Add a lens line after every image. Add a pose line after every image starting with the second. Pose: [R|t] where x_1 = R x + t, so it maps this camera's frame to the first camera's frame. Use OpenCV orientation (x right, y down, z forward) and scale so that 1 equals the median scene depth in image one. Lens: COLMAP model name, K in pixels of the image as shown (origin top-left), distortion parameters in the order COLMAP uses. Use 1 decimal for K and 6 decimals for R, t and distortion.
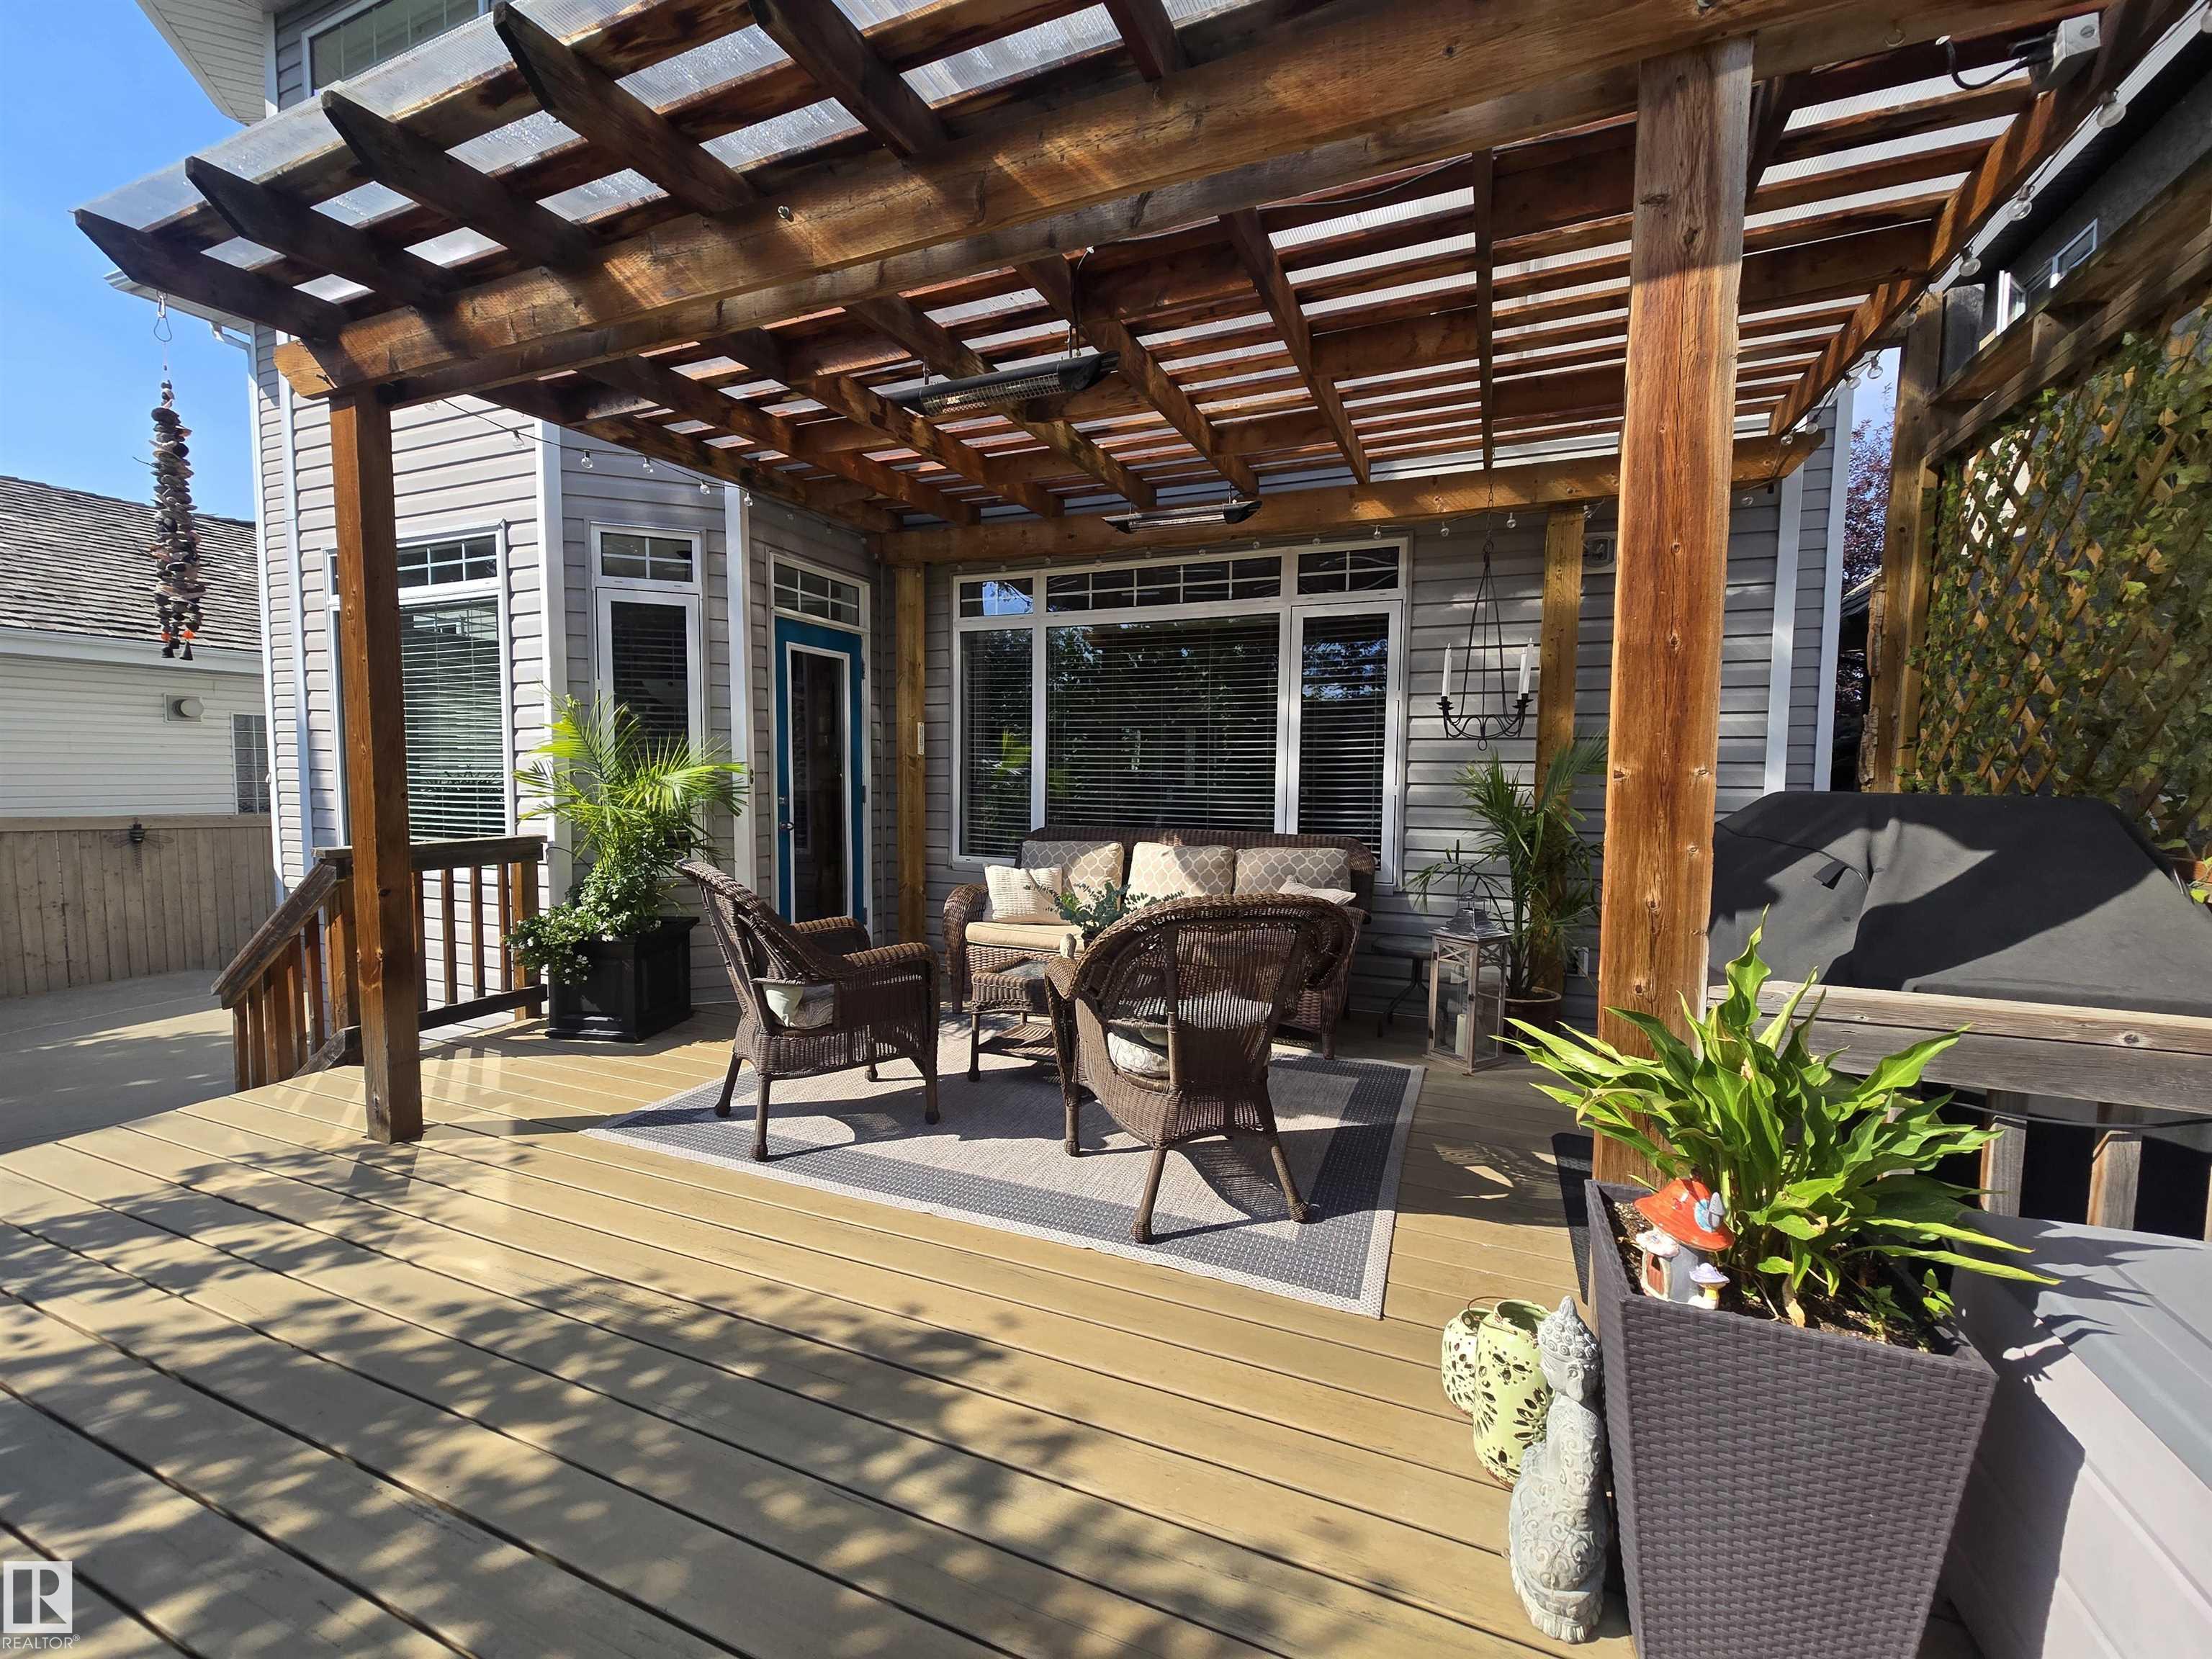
lens RADIAL K [[910.7, 0, 1101.7], [0, 910.7, 825.5], [0, 0, 1]] dist [0.002781, 0.000410]
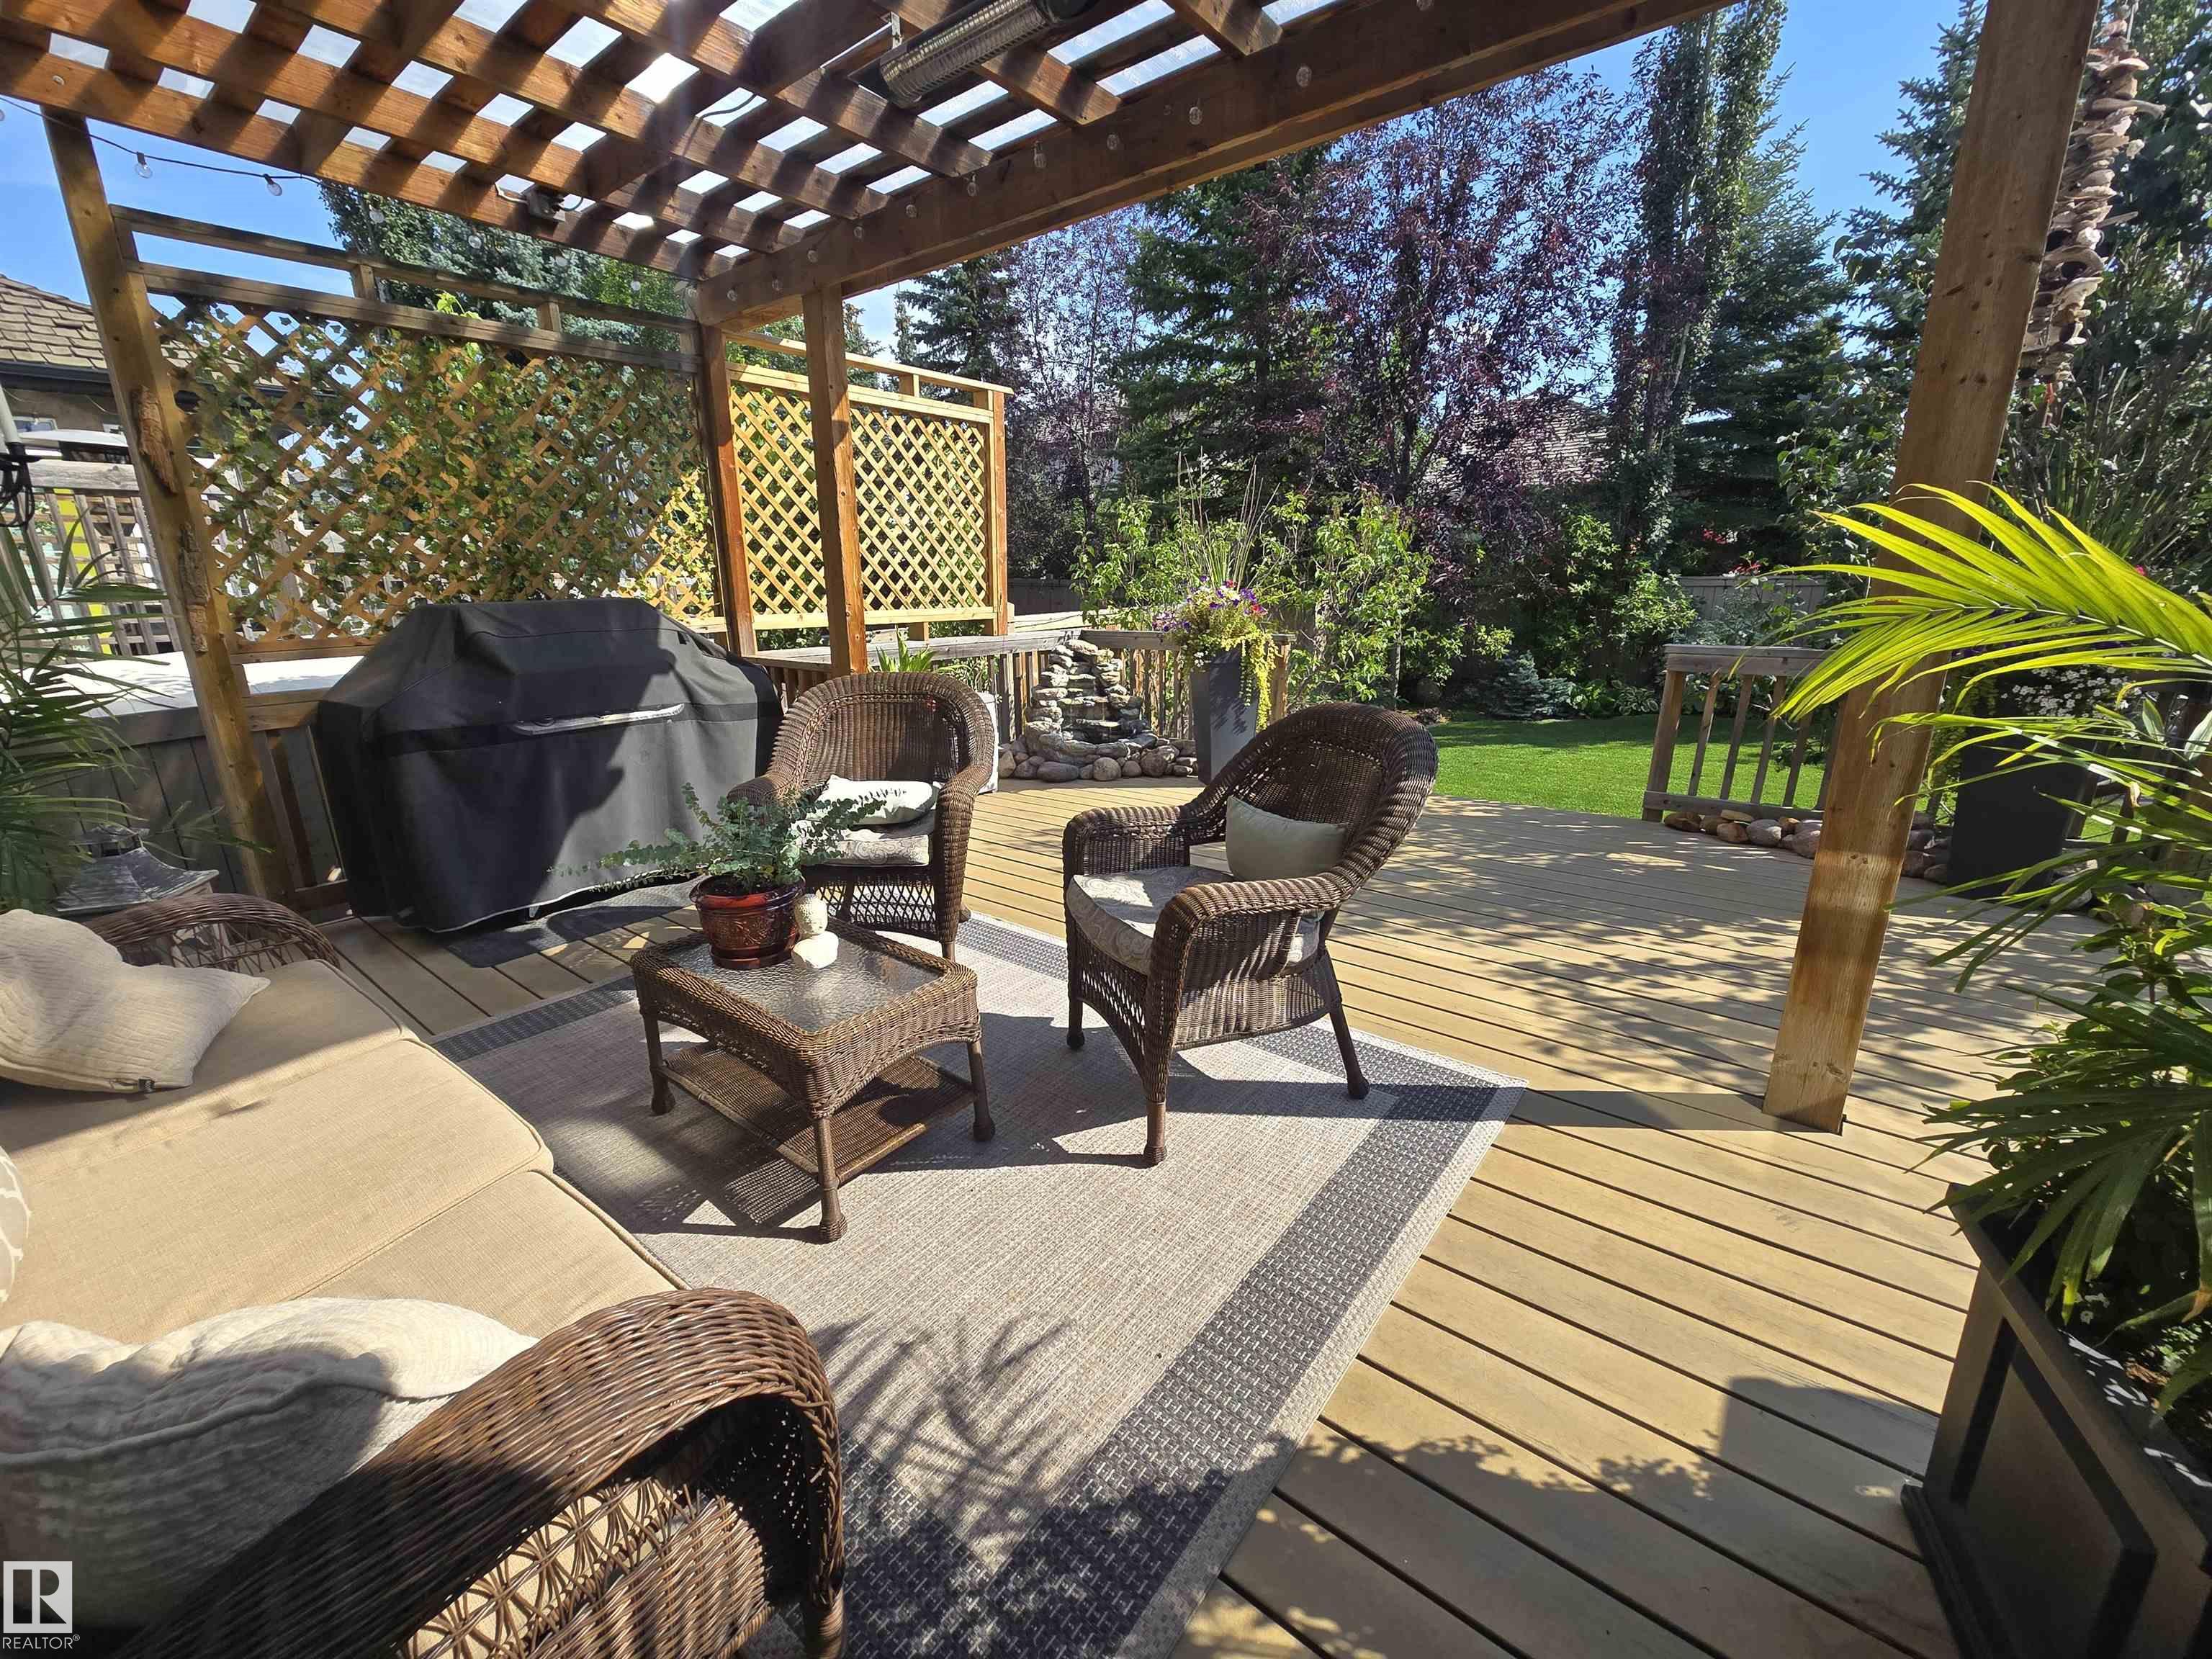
lens RADIAL K [[910.7, 0, 1101.7], [0, 910.7, 825.5], [0, 0, 1]] dist [0.002781, 0.000410]
pose [[-0.960747, -0.067574, 0.269070, -0.537061], [0.023793, 0.946238, 0.322594, -0.146434], [-0.276403, 0.316334, -0.907488, 2.179761]]
